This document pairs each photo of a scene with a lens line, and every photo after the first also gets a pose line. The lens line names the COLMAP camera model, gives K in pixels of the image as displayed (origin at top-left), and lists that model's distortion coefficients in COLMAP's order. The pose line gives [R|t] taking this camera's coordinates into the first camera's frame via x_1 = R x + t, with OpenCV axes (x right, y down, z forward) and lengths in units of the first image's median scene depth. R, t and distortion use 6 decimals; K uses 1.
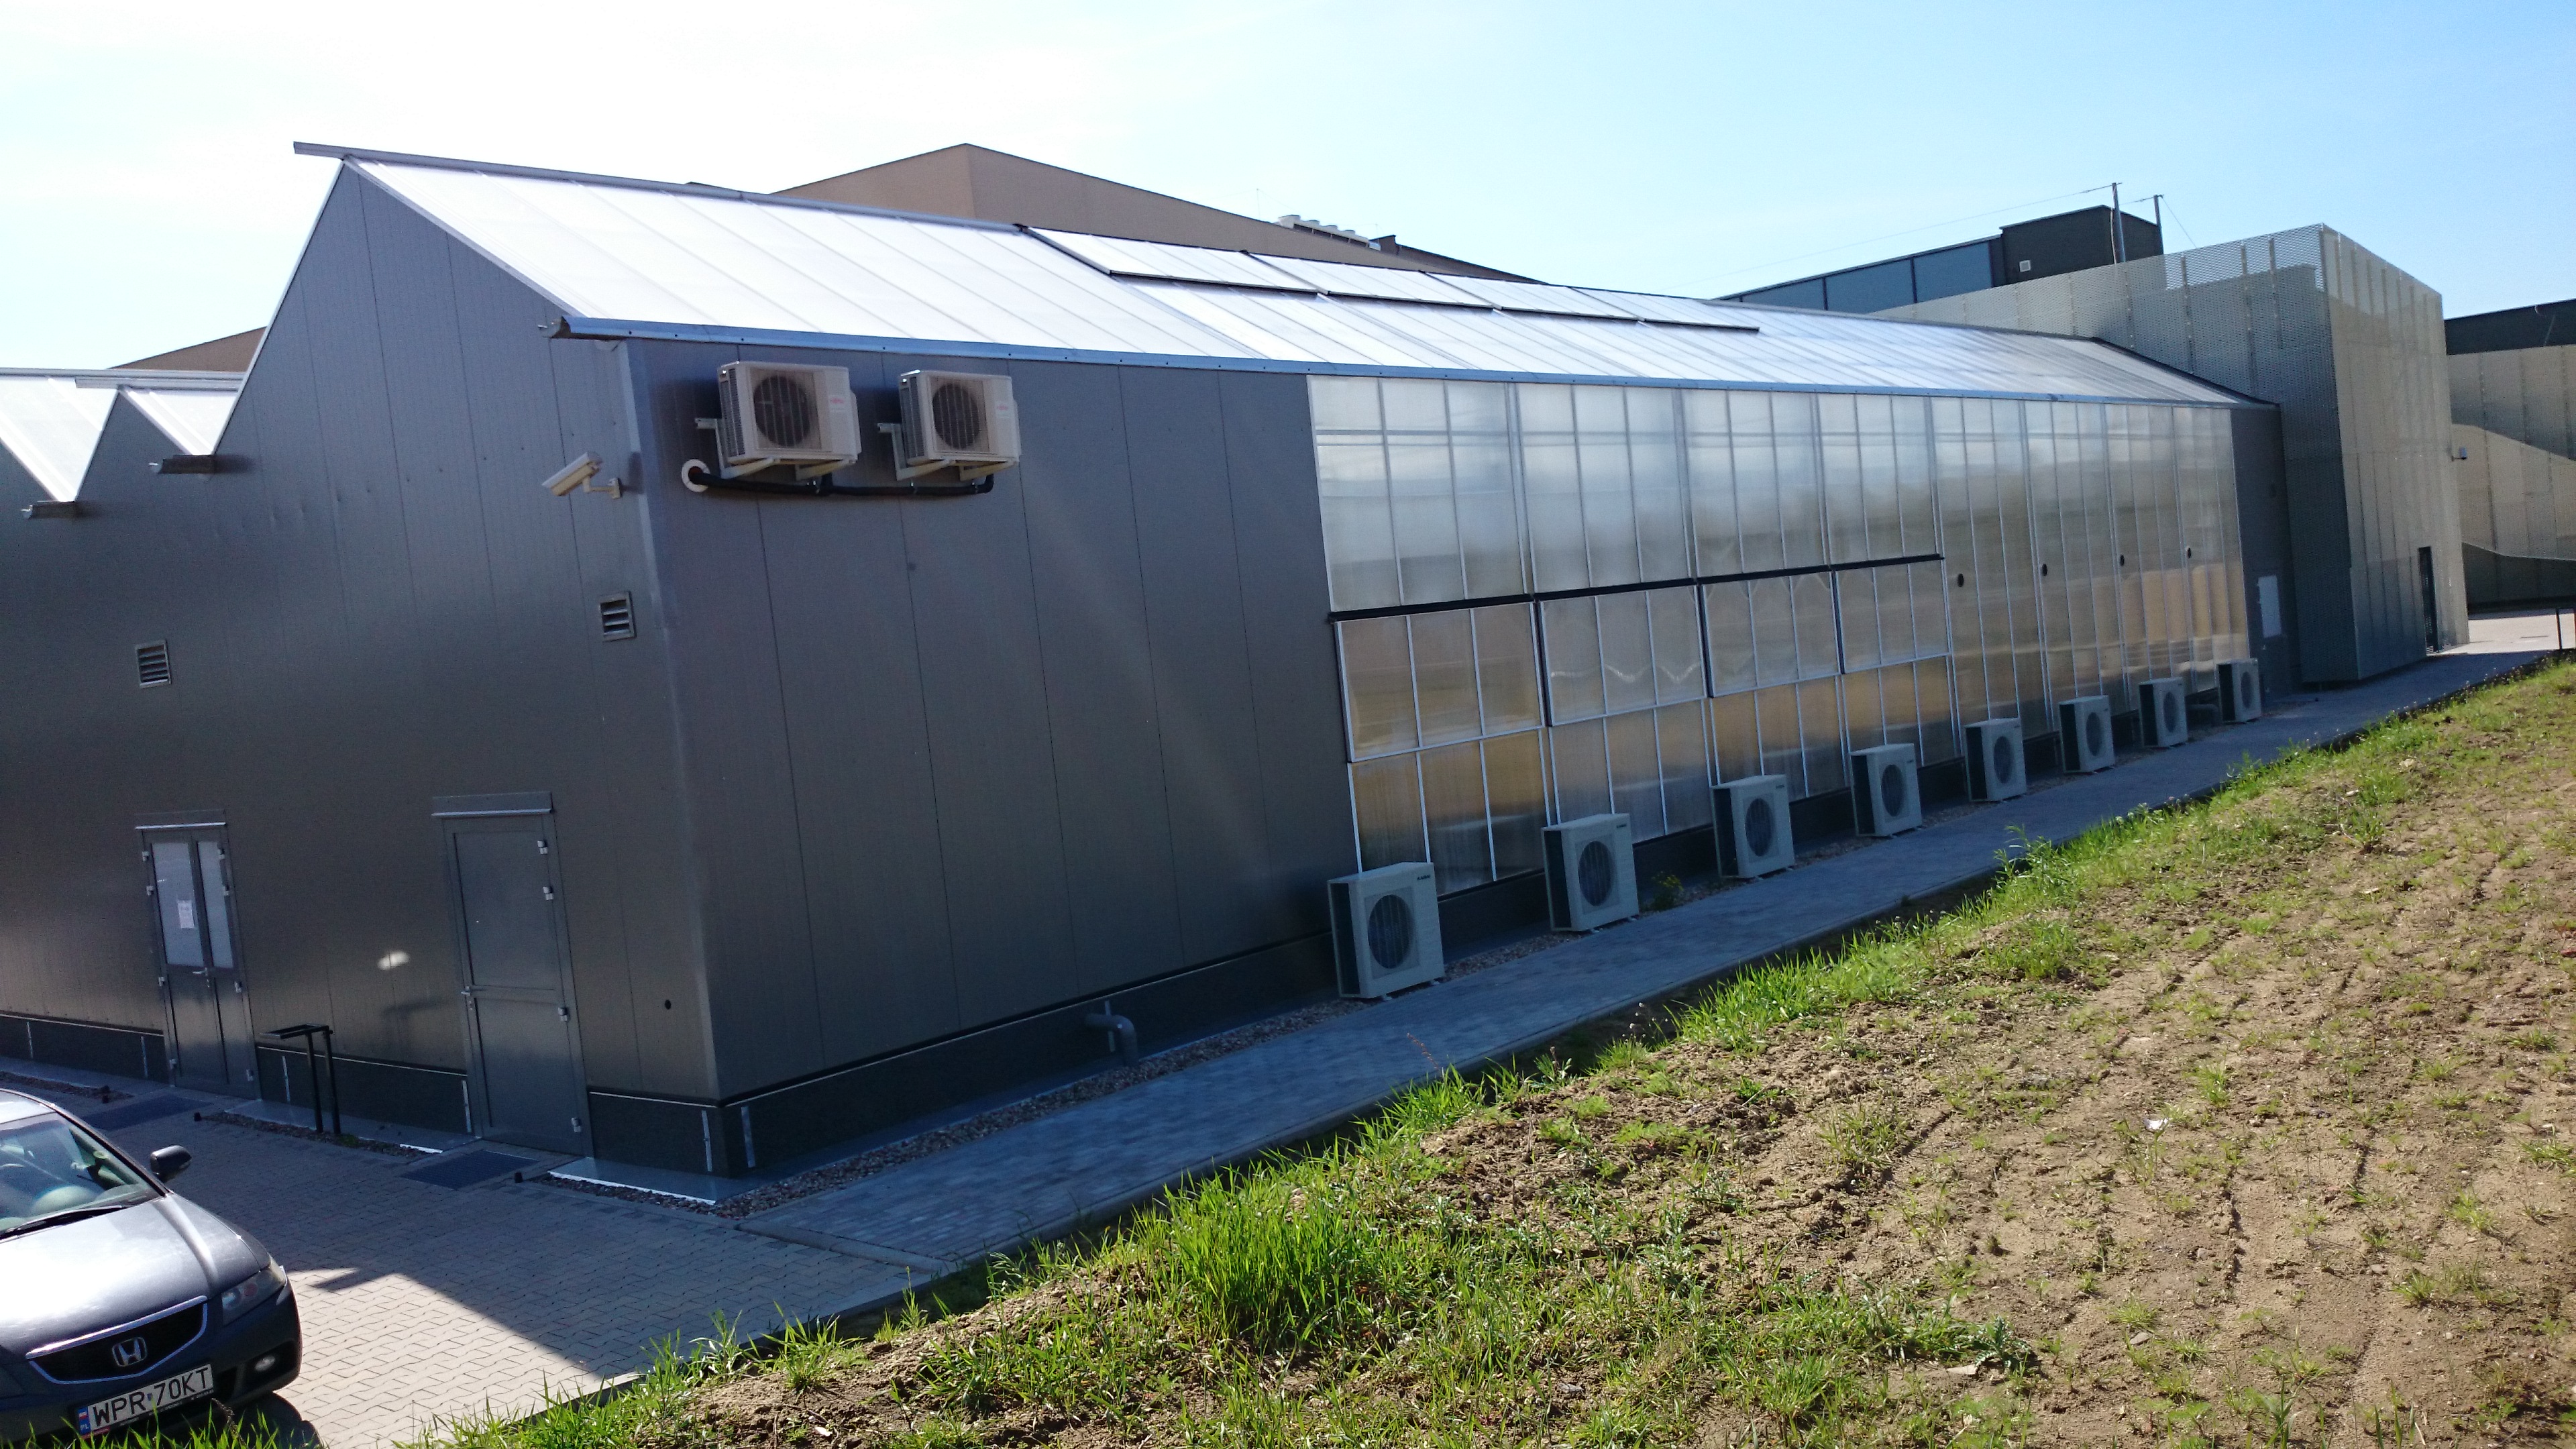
lens RADIAL K [[2001.5, 0, 1288.1], [0, 2001.5, 777.6], [0, 0, 1]] dist [0.040437, -0.003119]
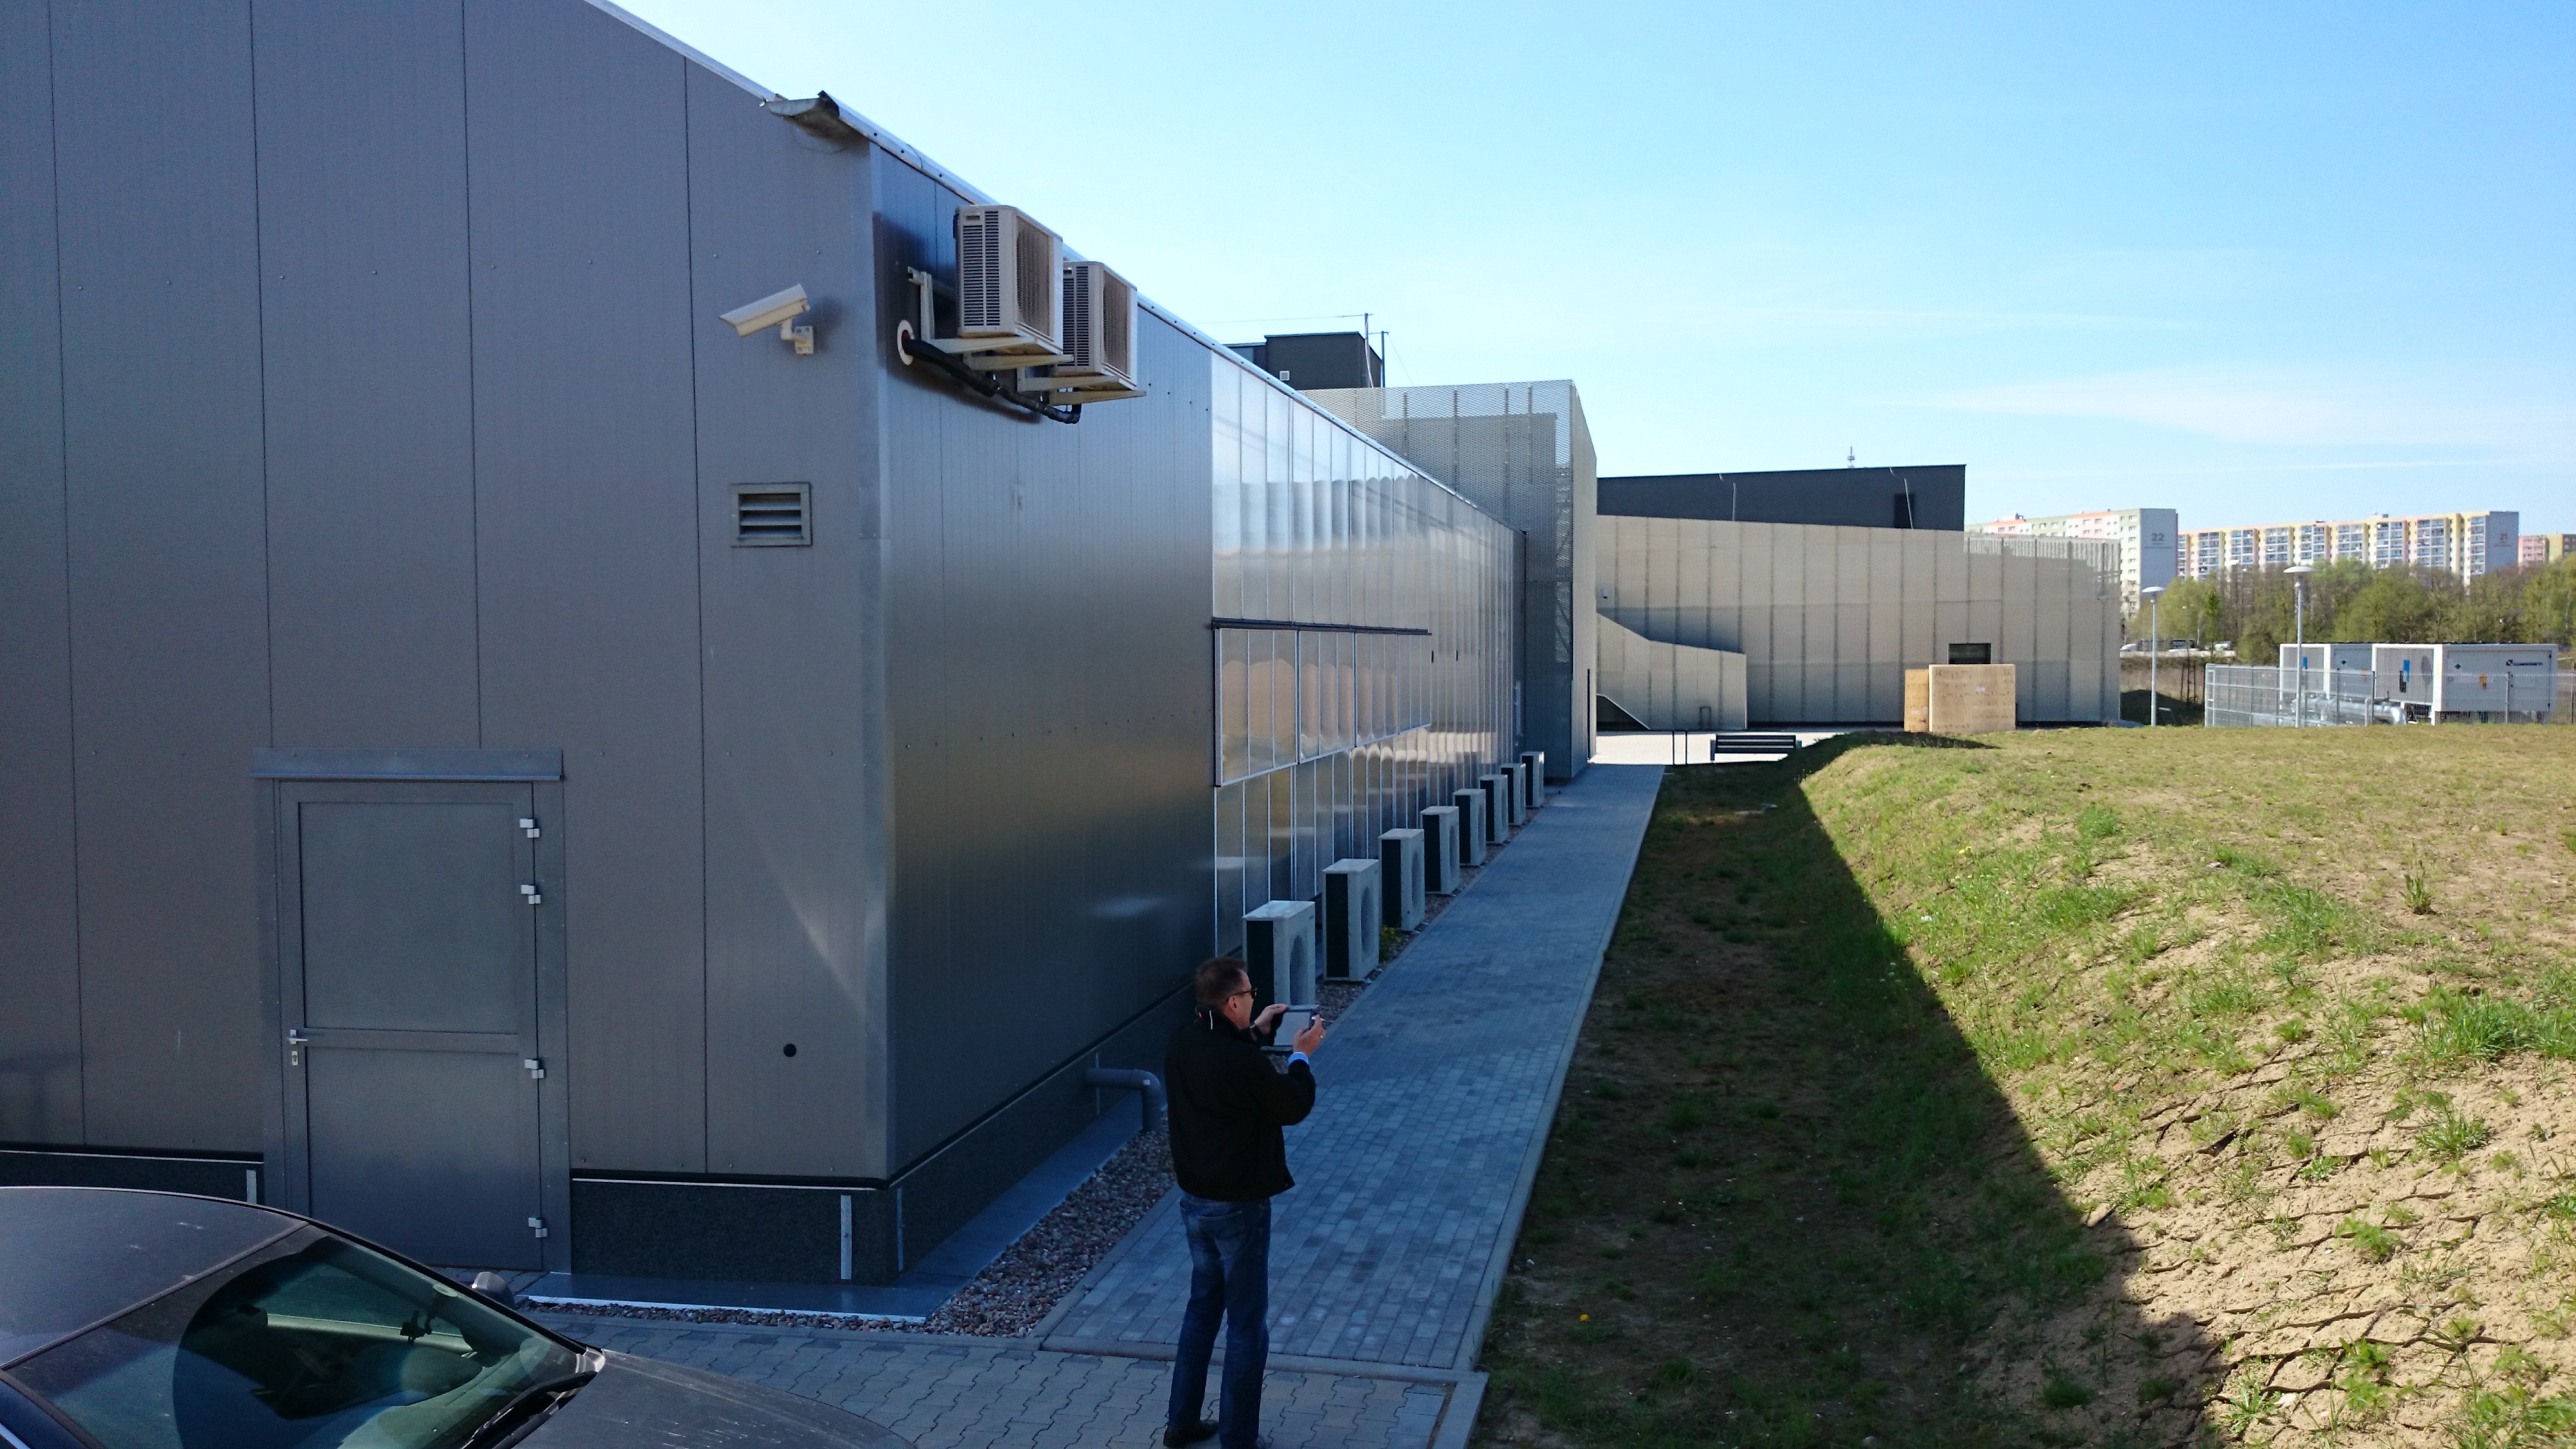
lens RADIAL K [[2024.3, 0, 1281.2], [0, 2024.3, 737.2], [0, 0, 1]] dist [-0.001361, -0.006411]
pose [[0.872592, 0.073049, 0.482956, -0.476135], [-0.045117, 0.996581, -0.069220, 0.039213], [-0.486361, 0.038611, 0.872904, 0.248294]]
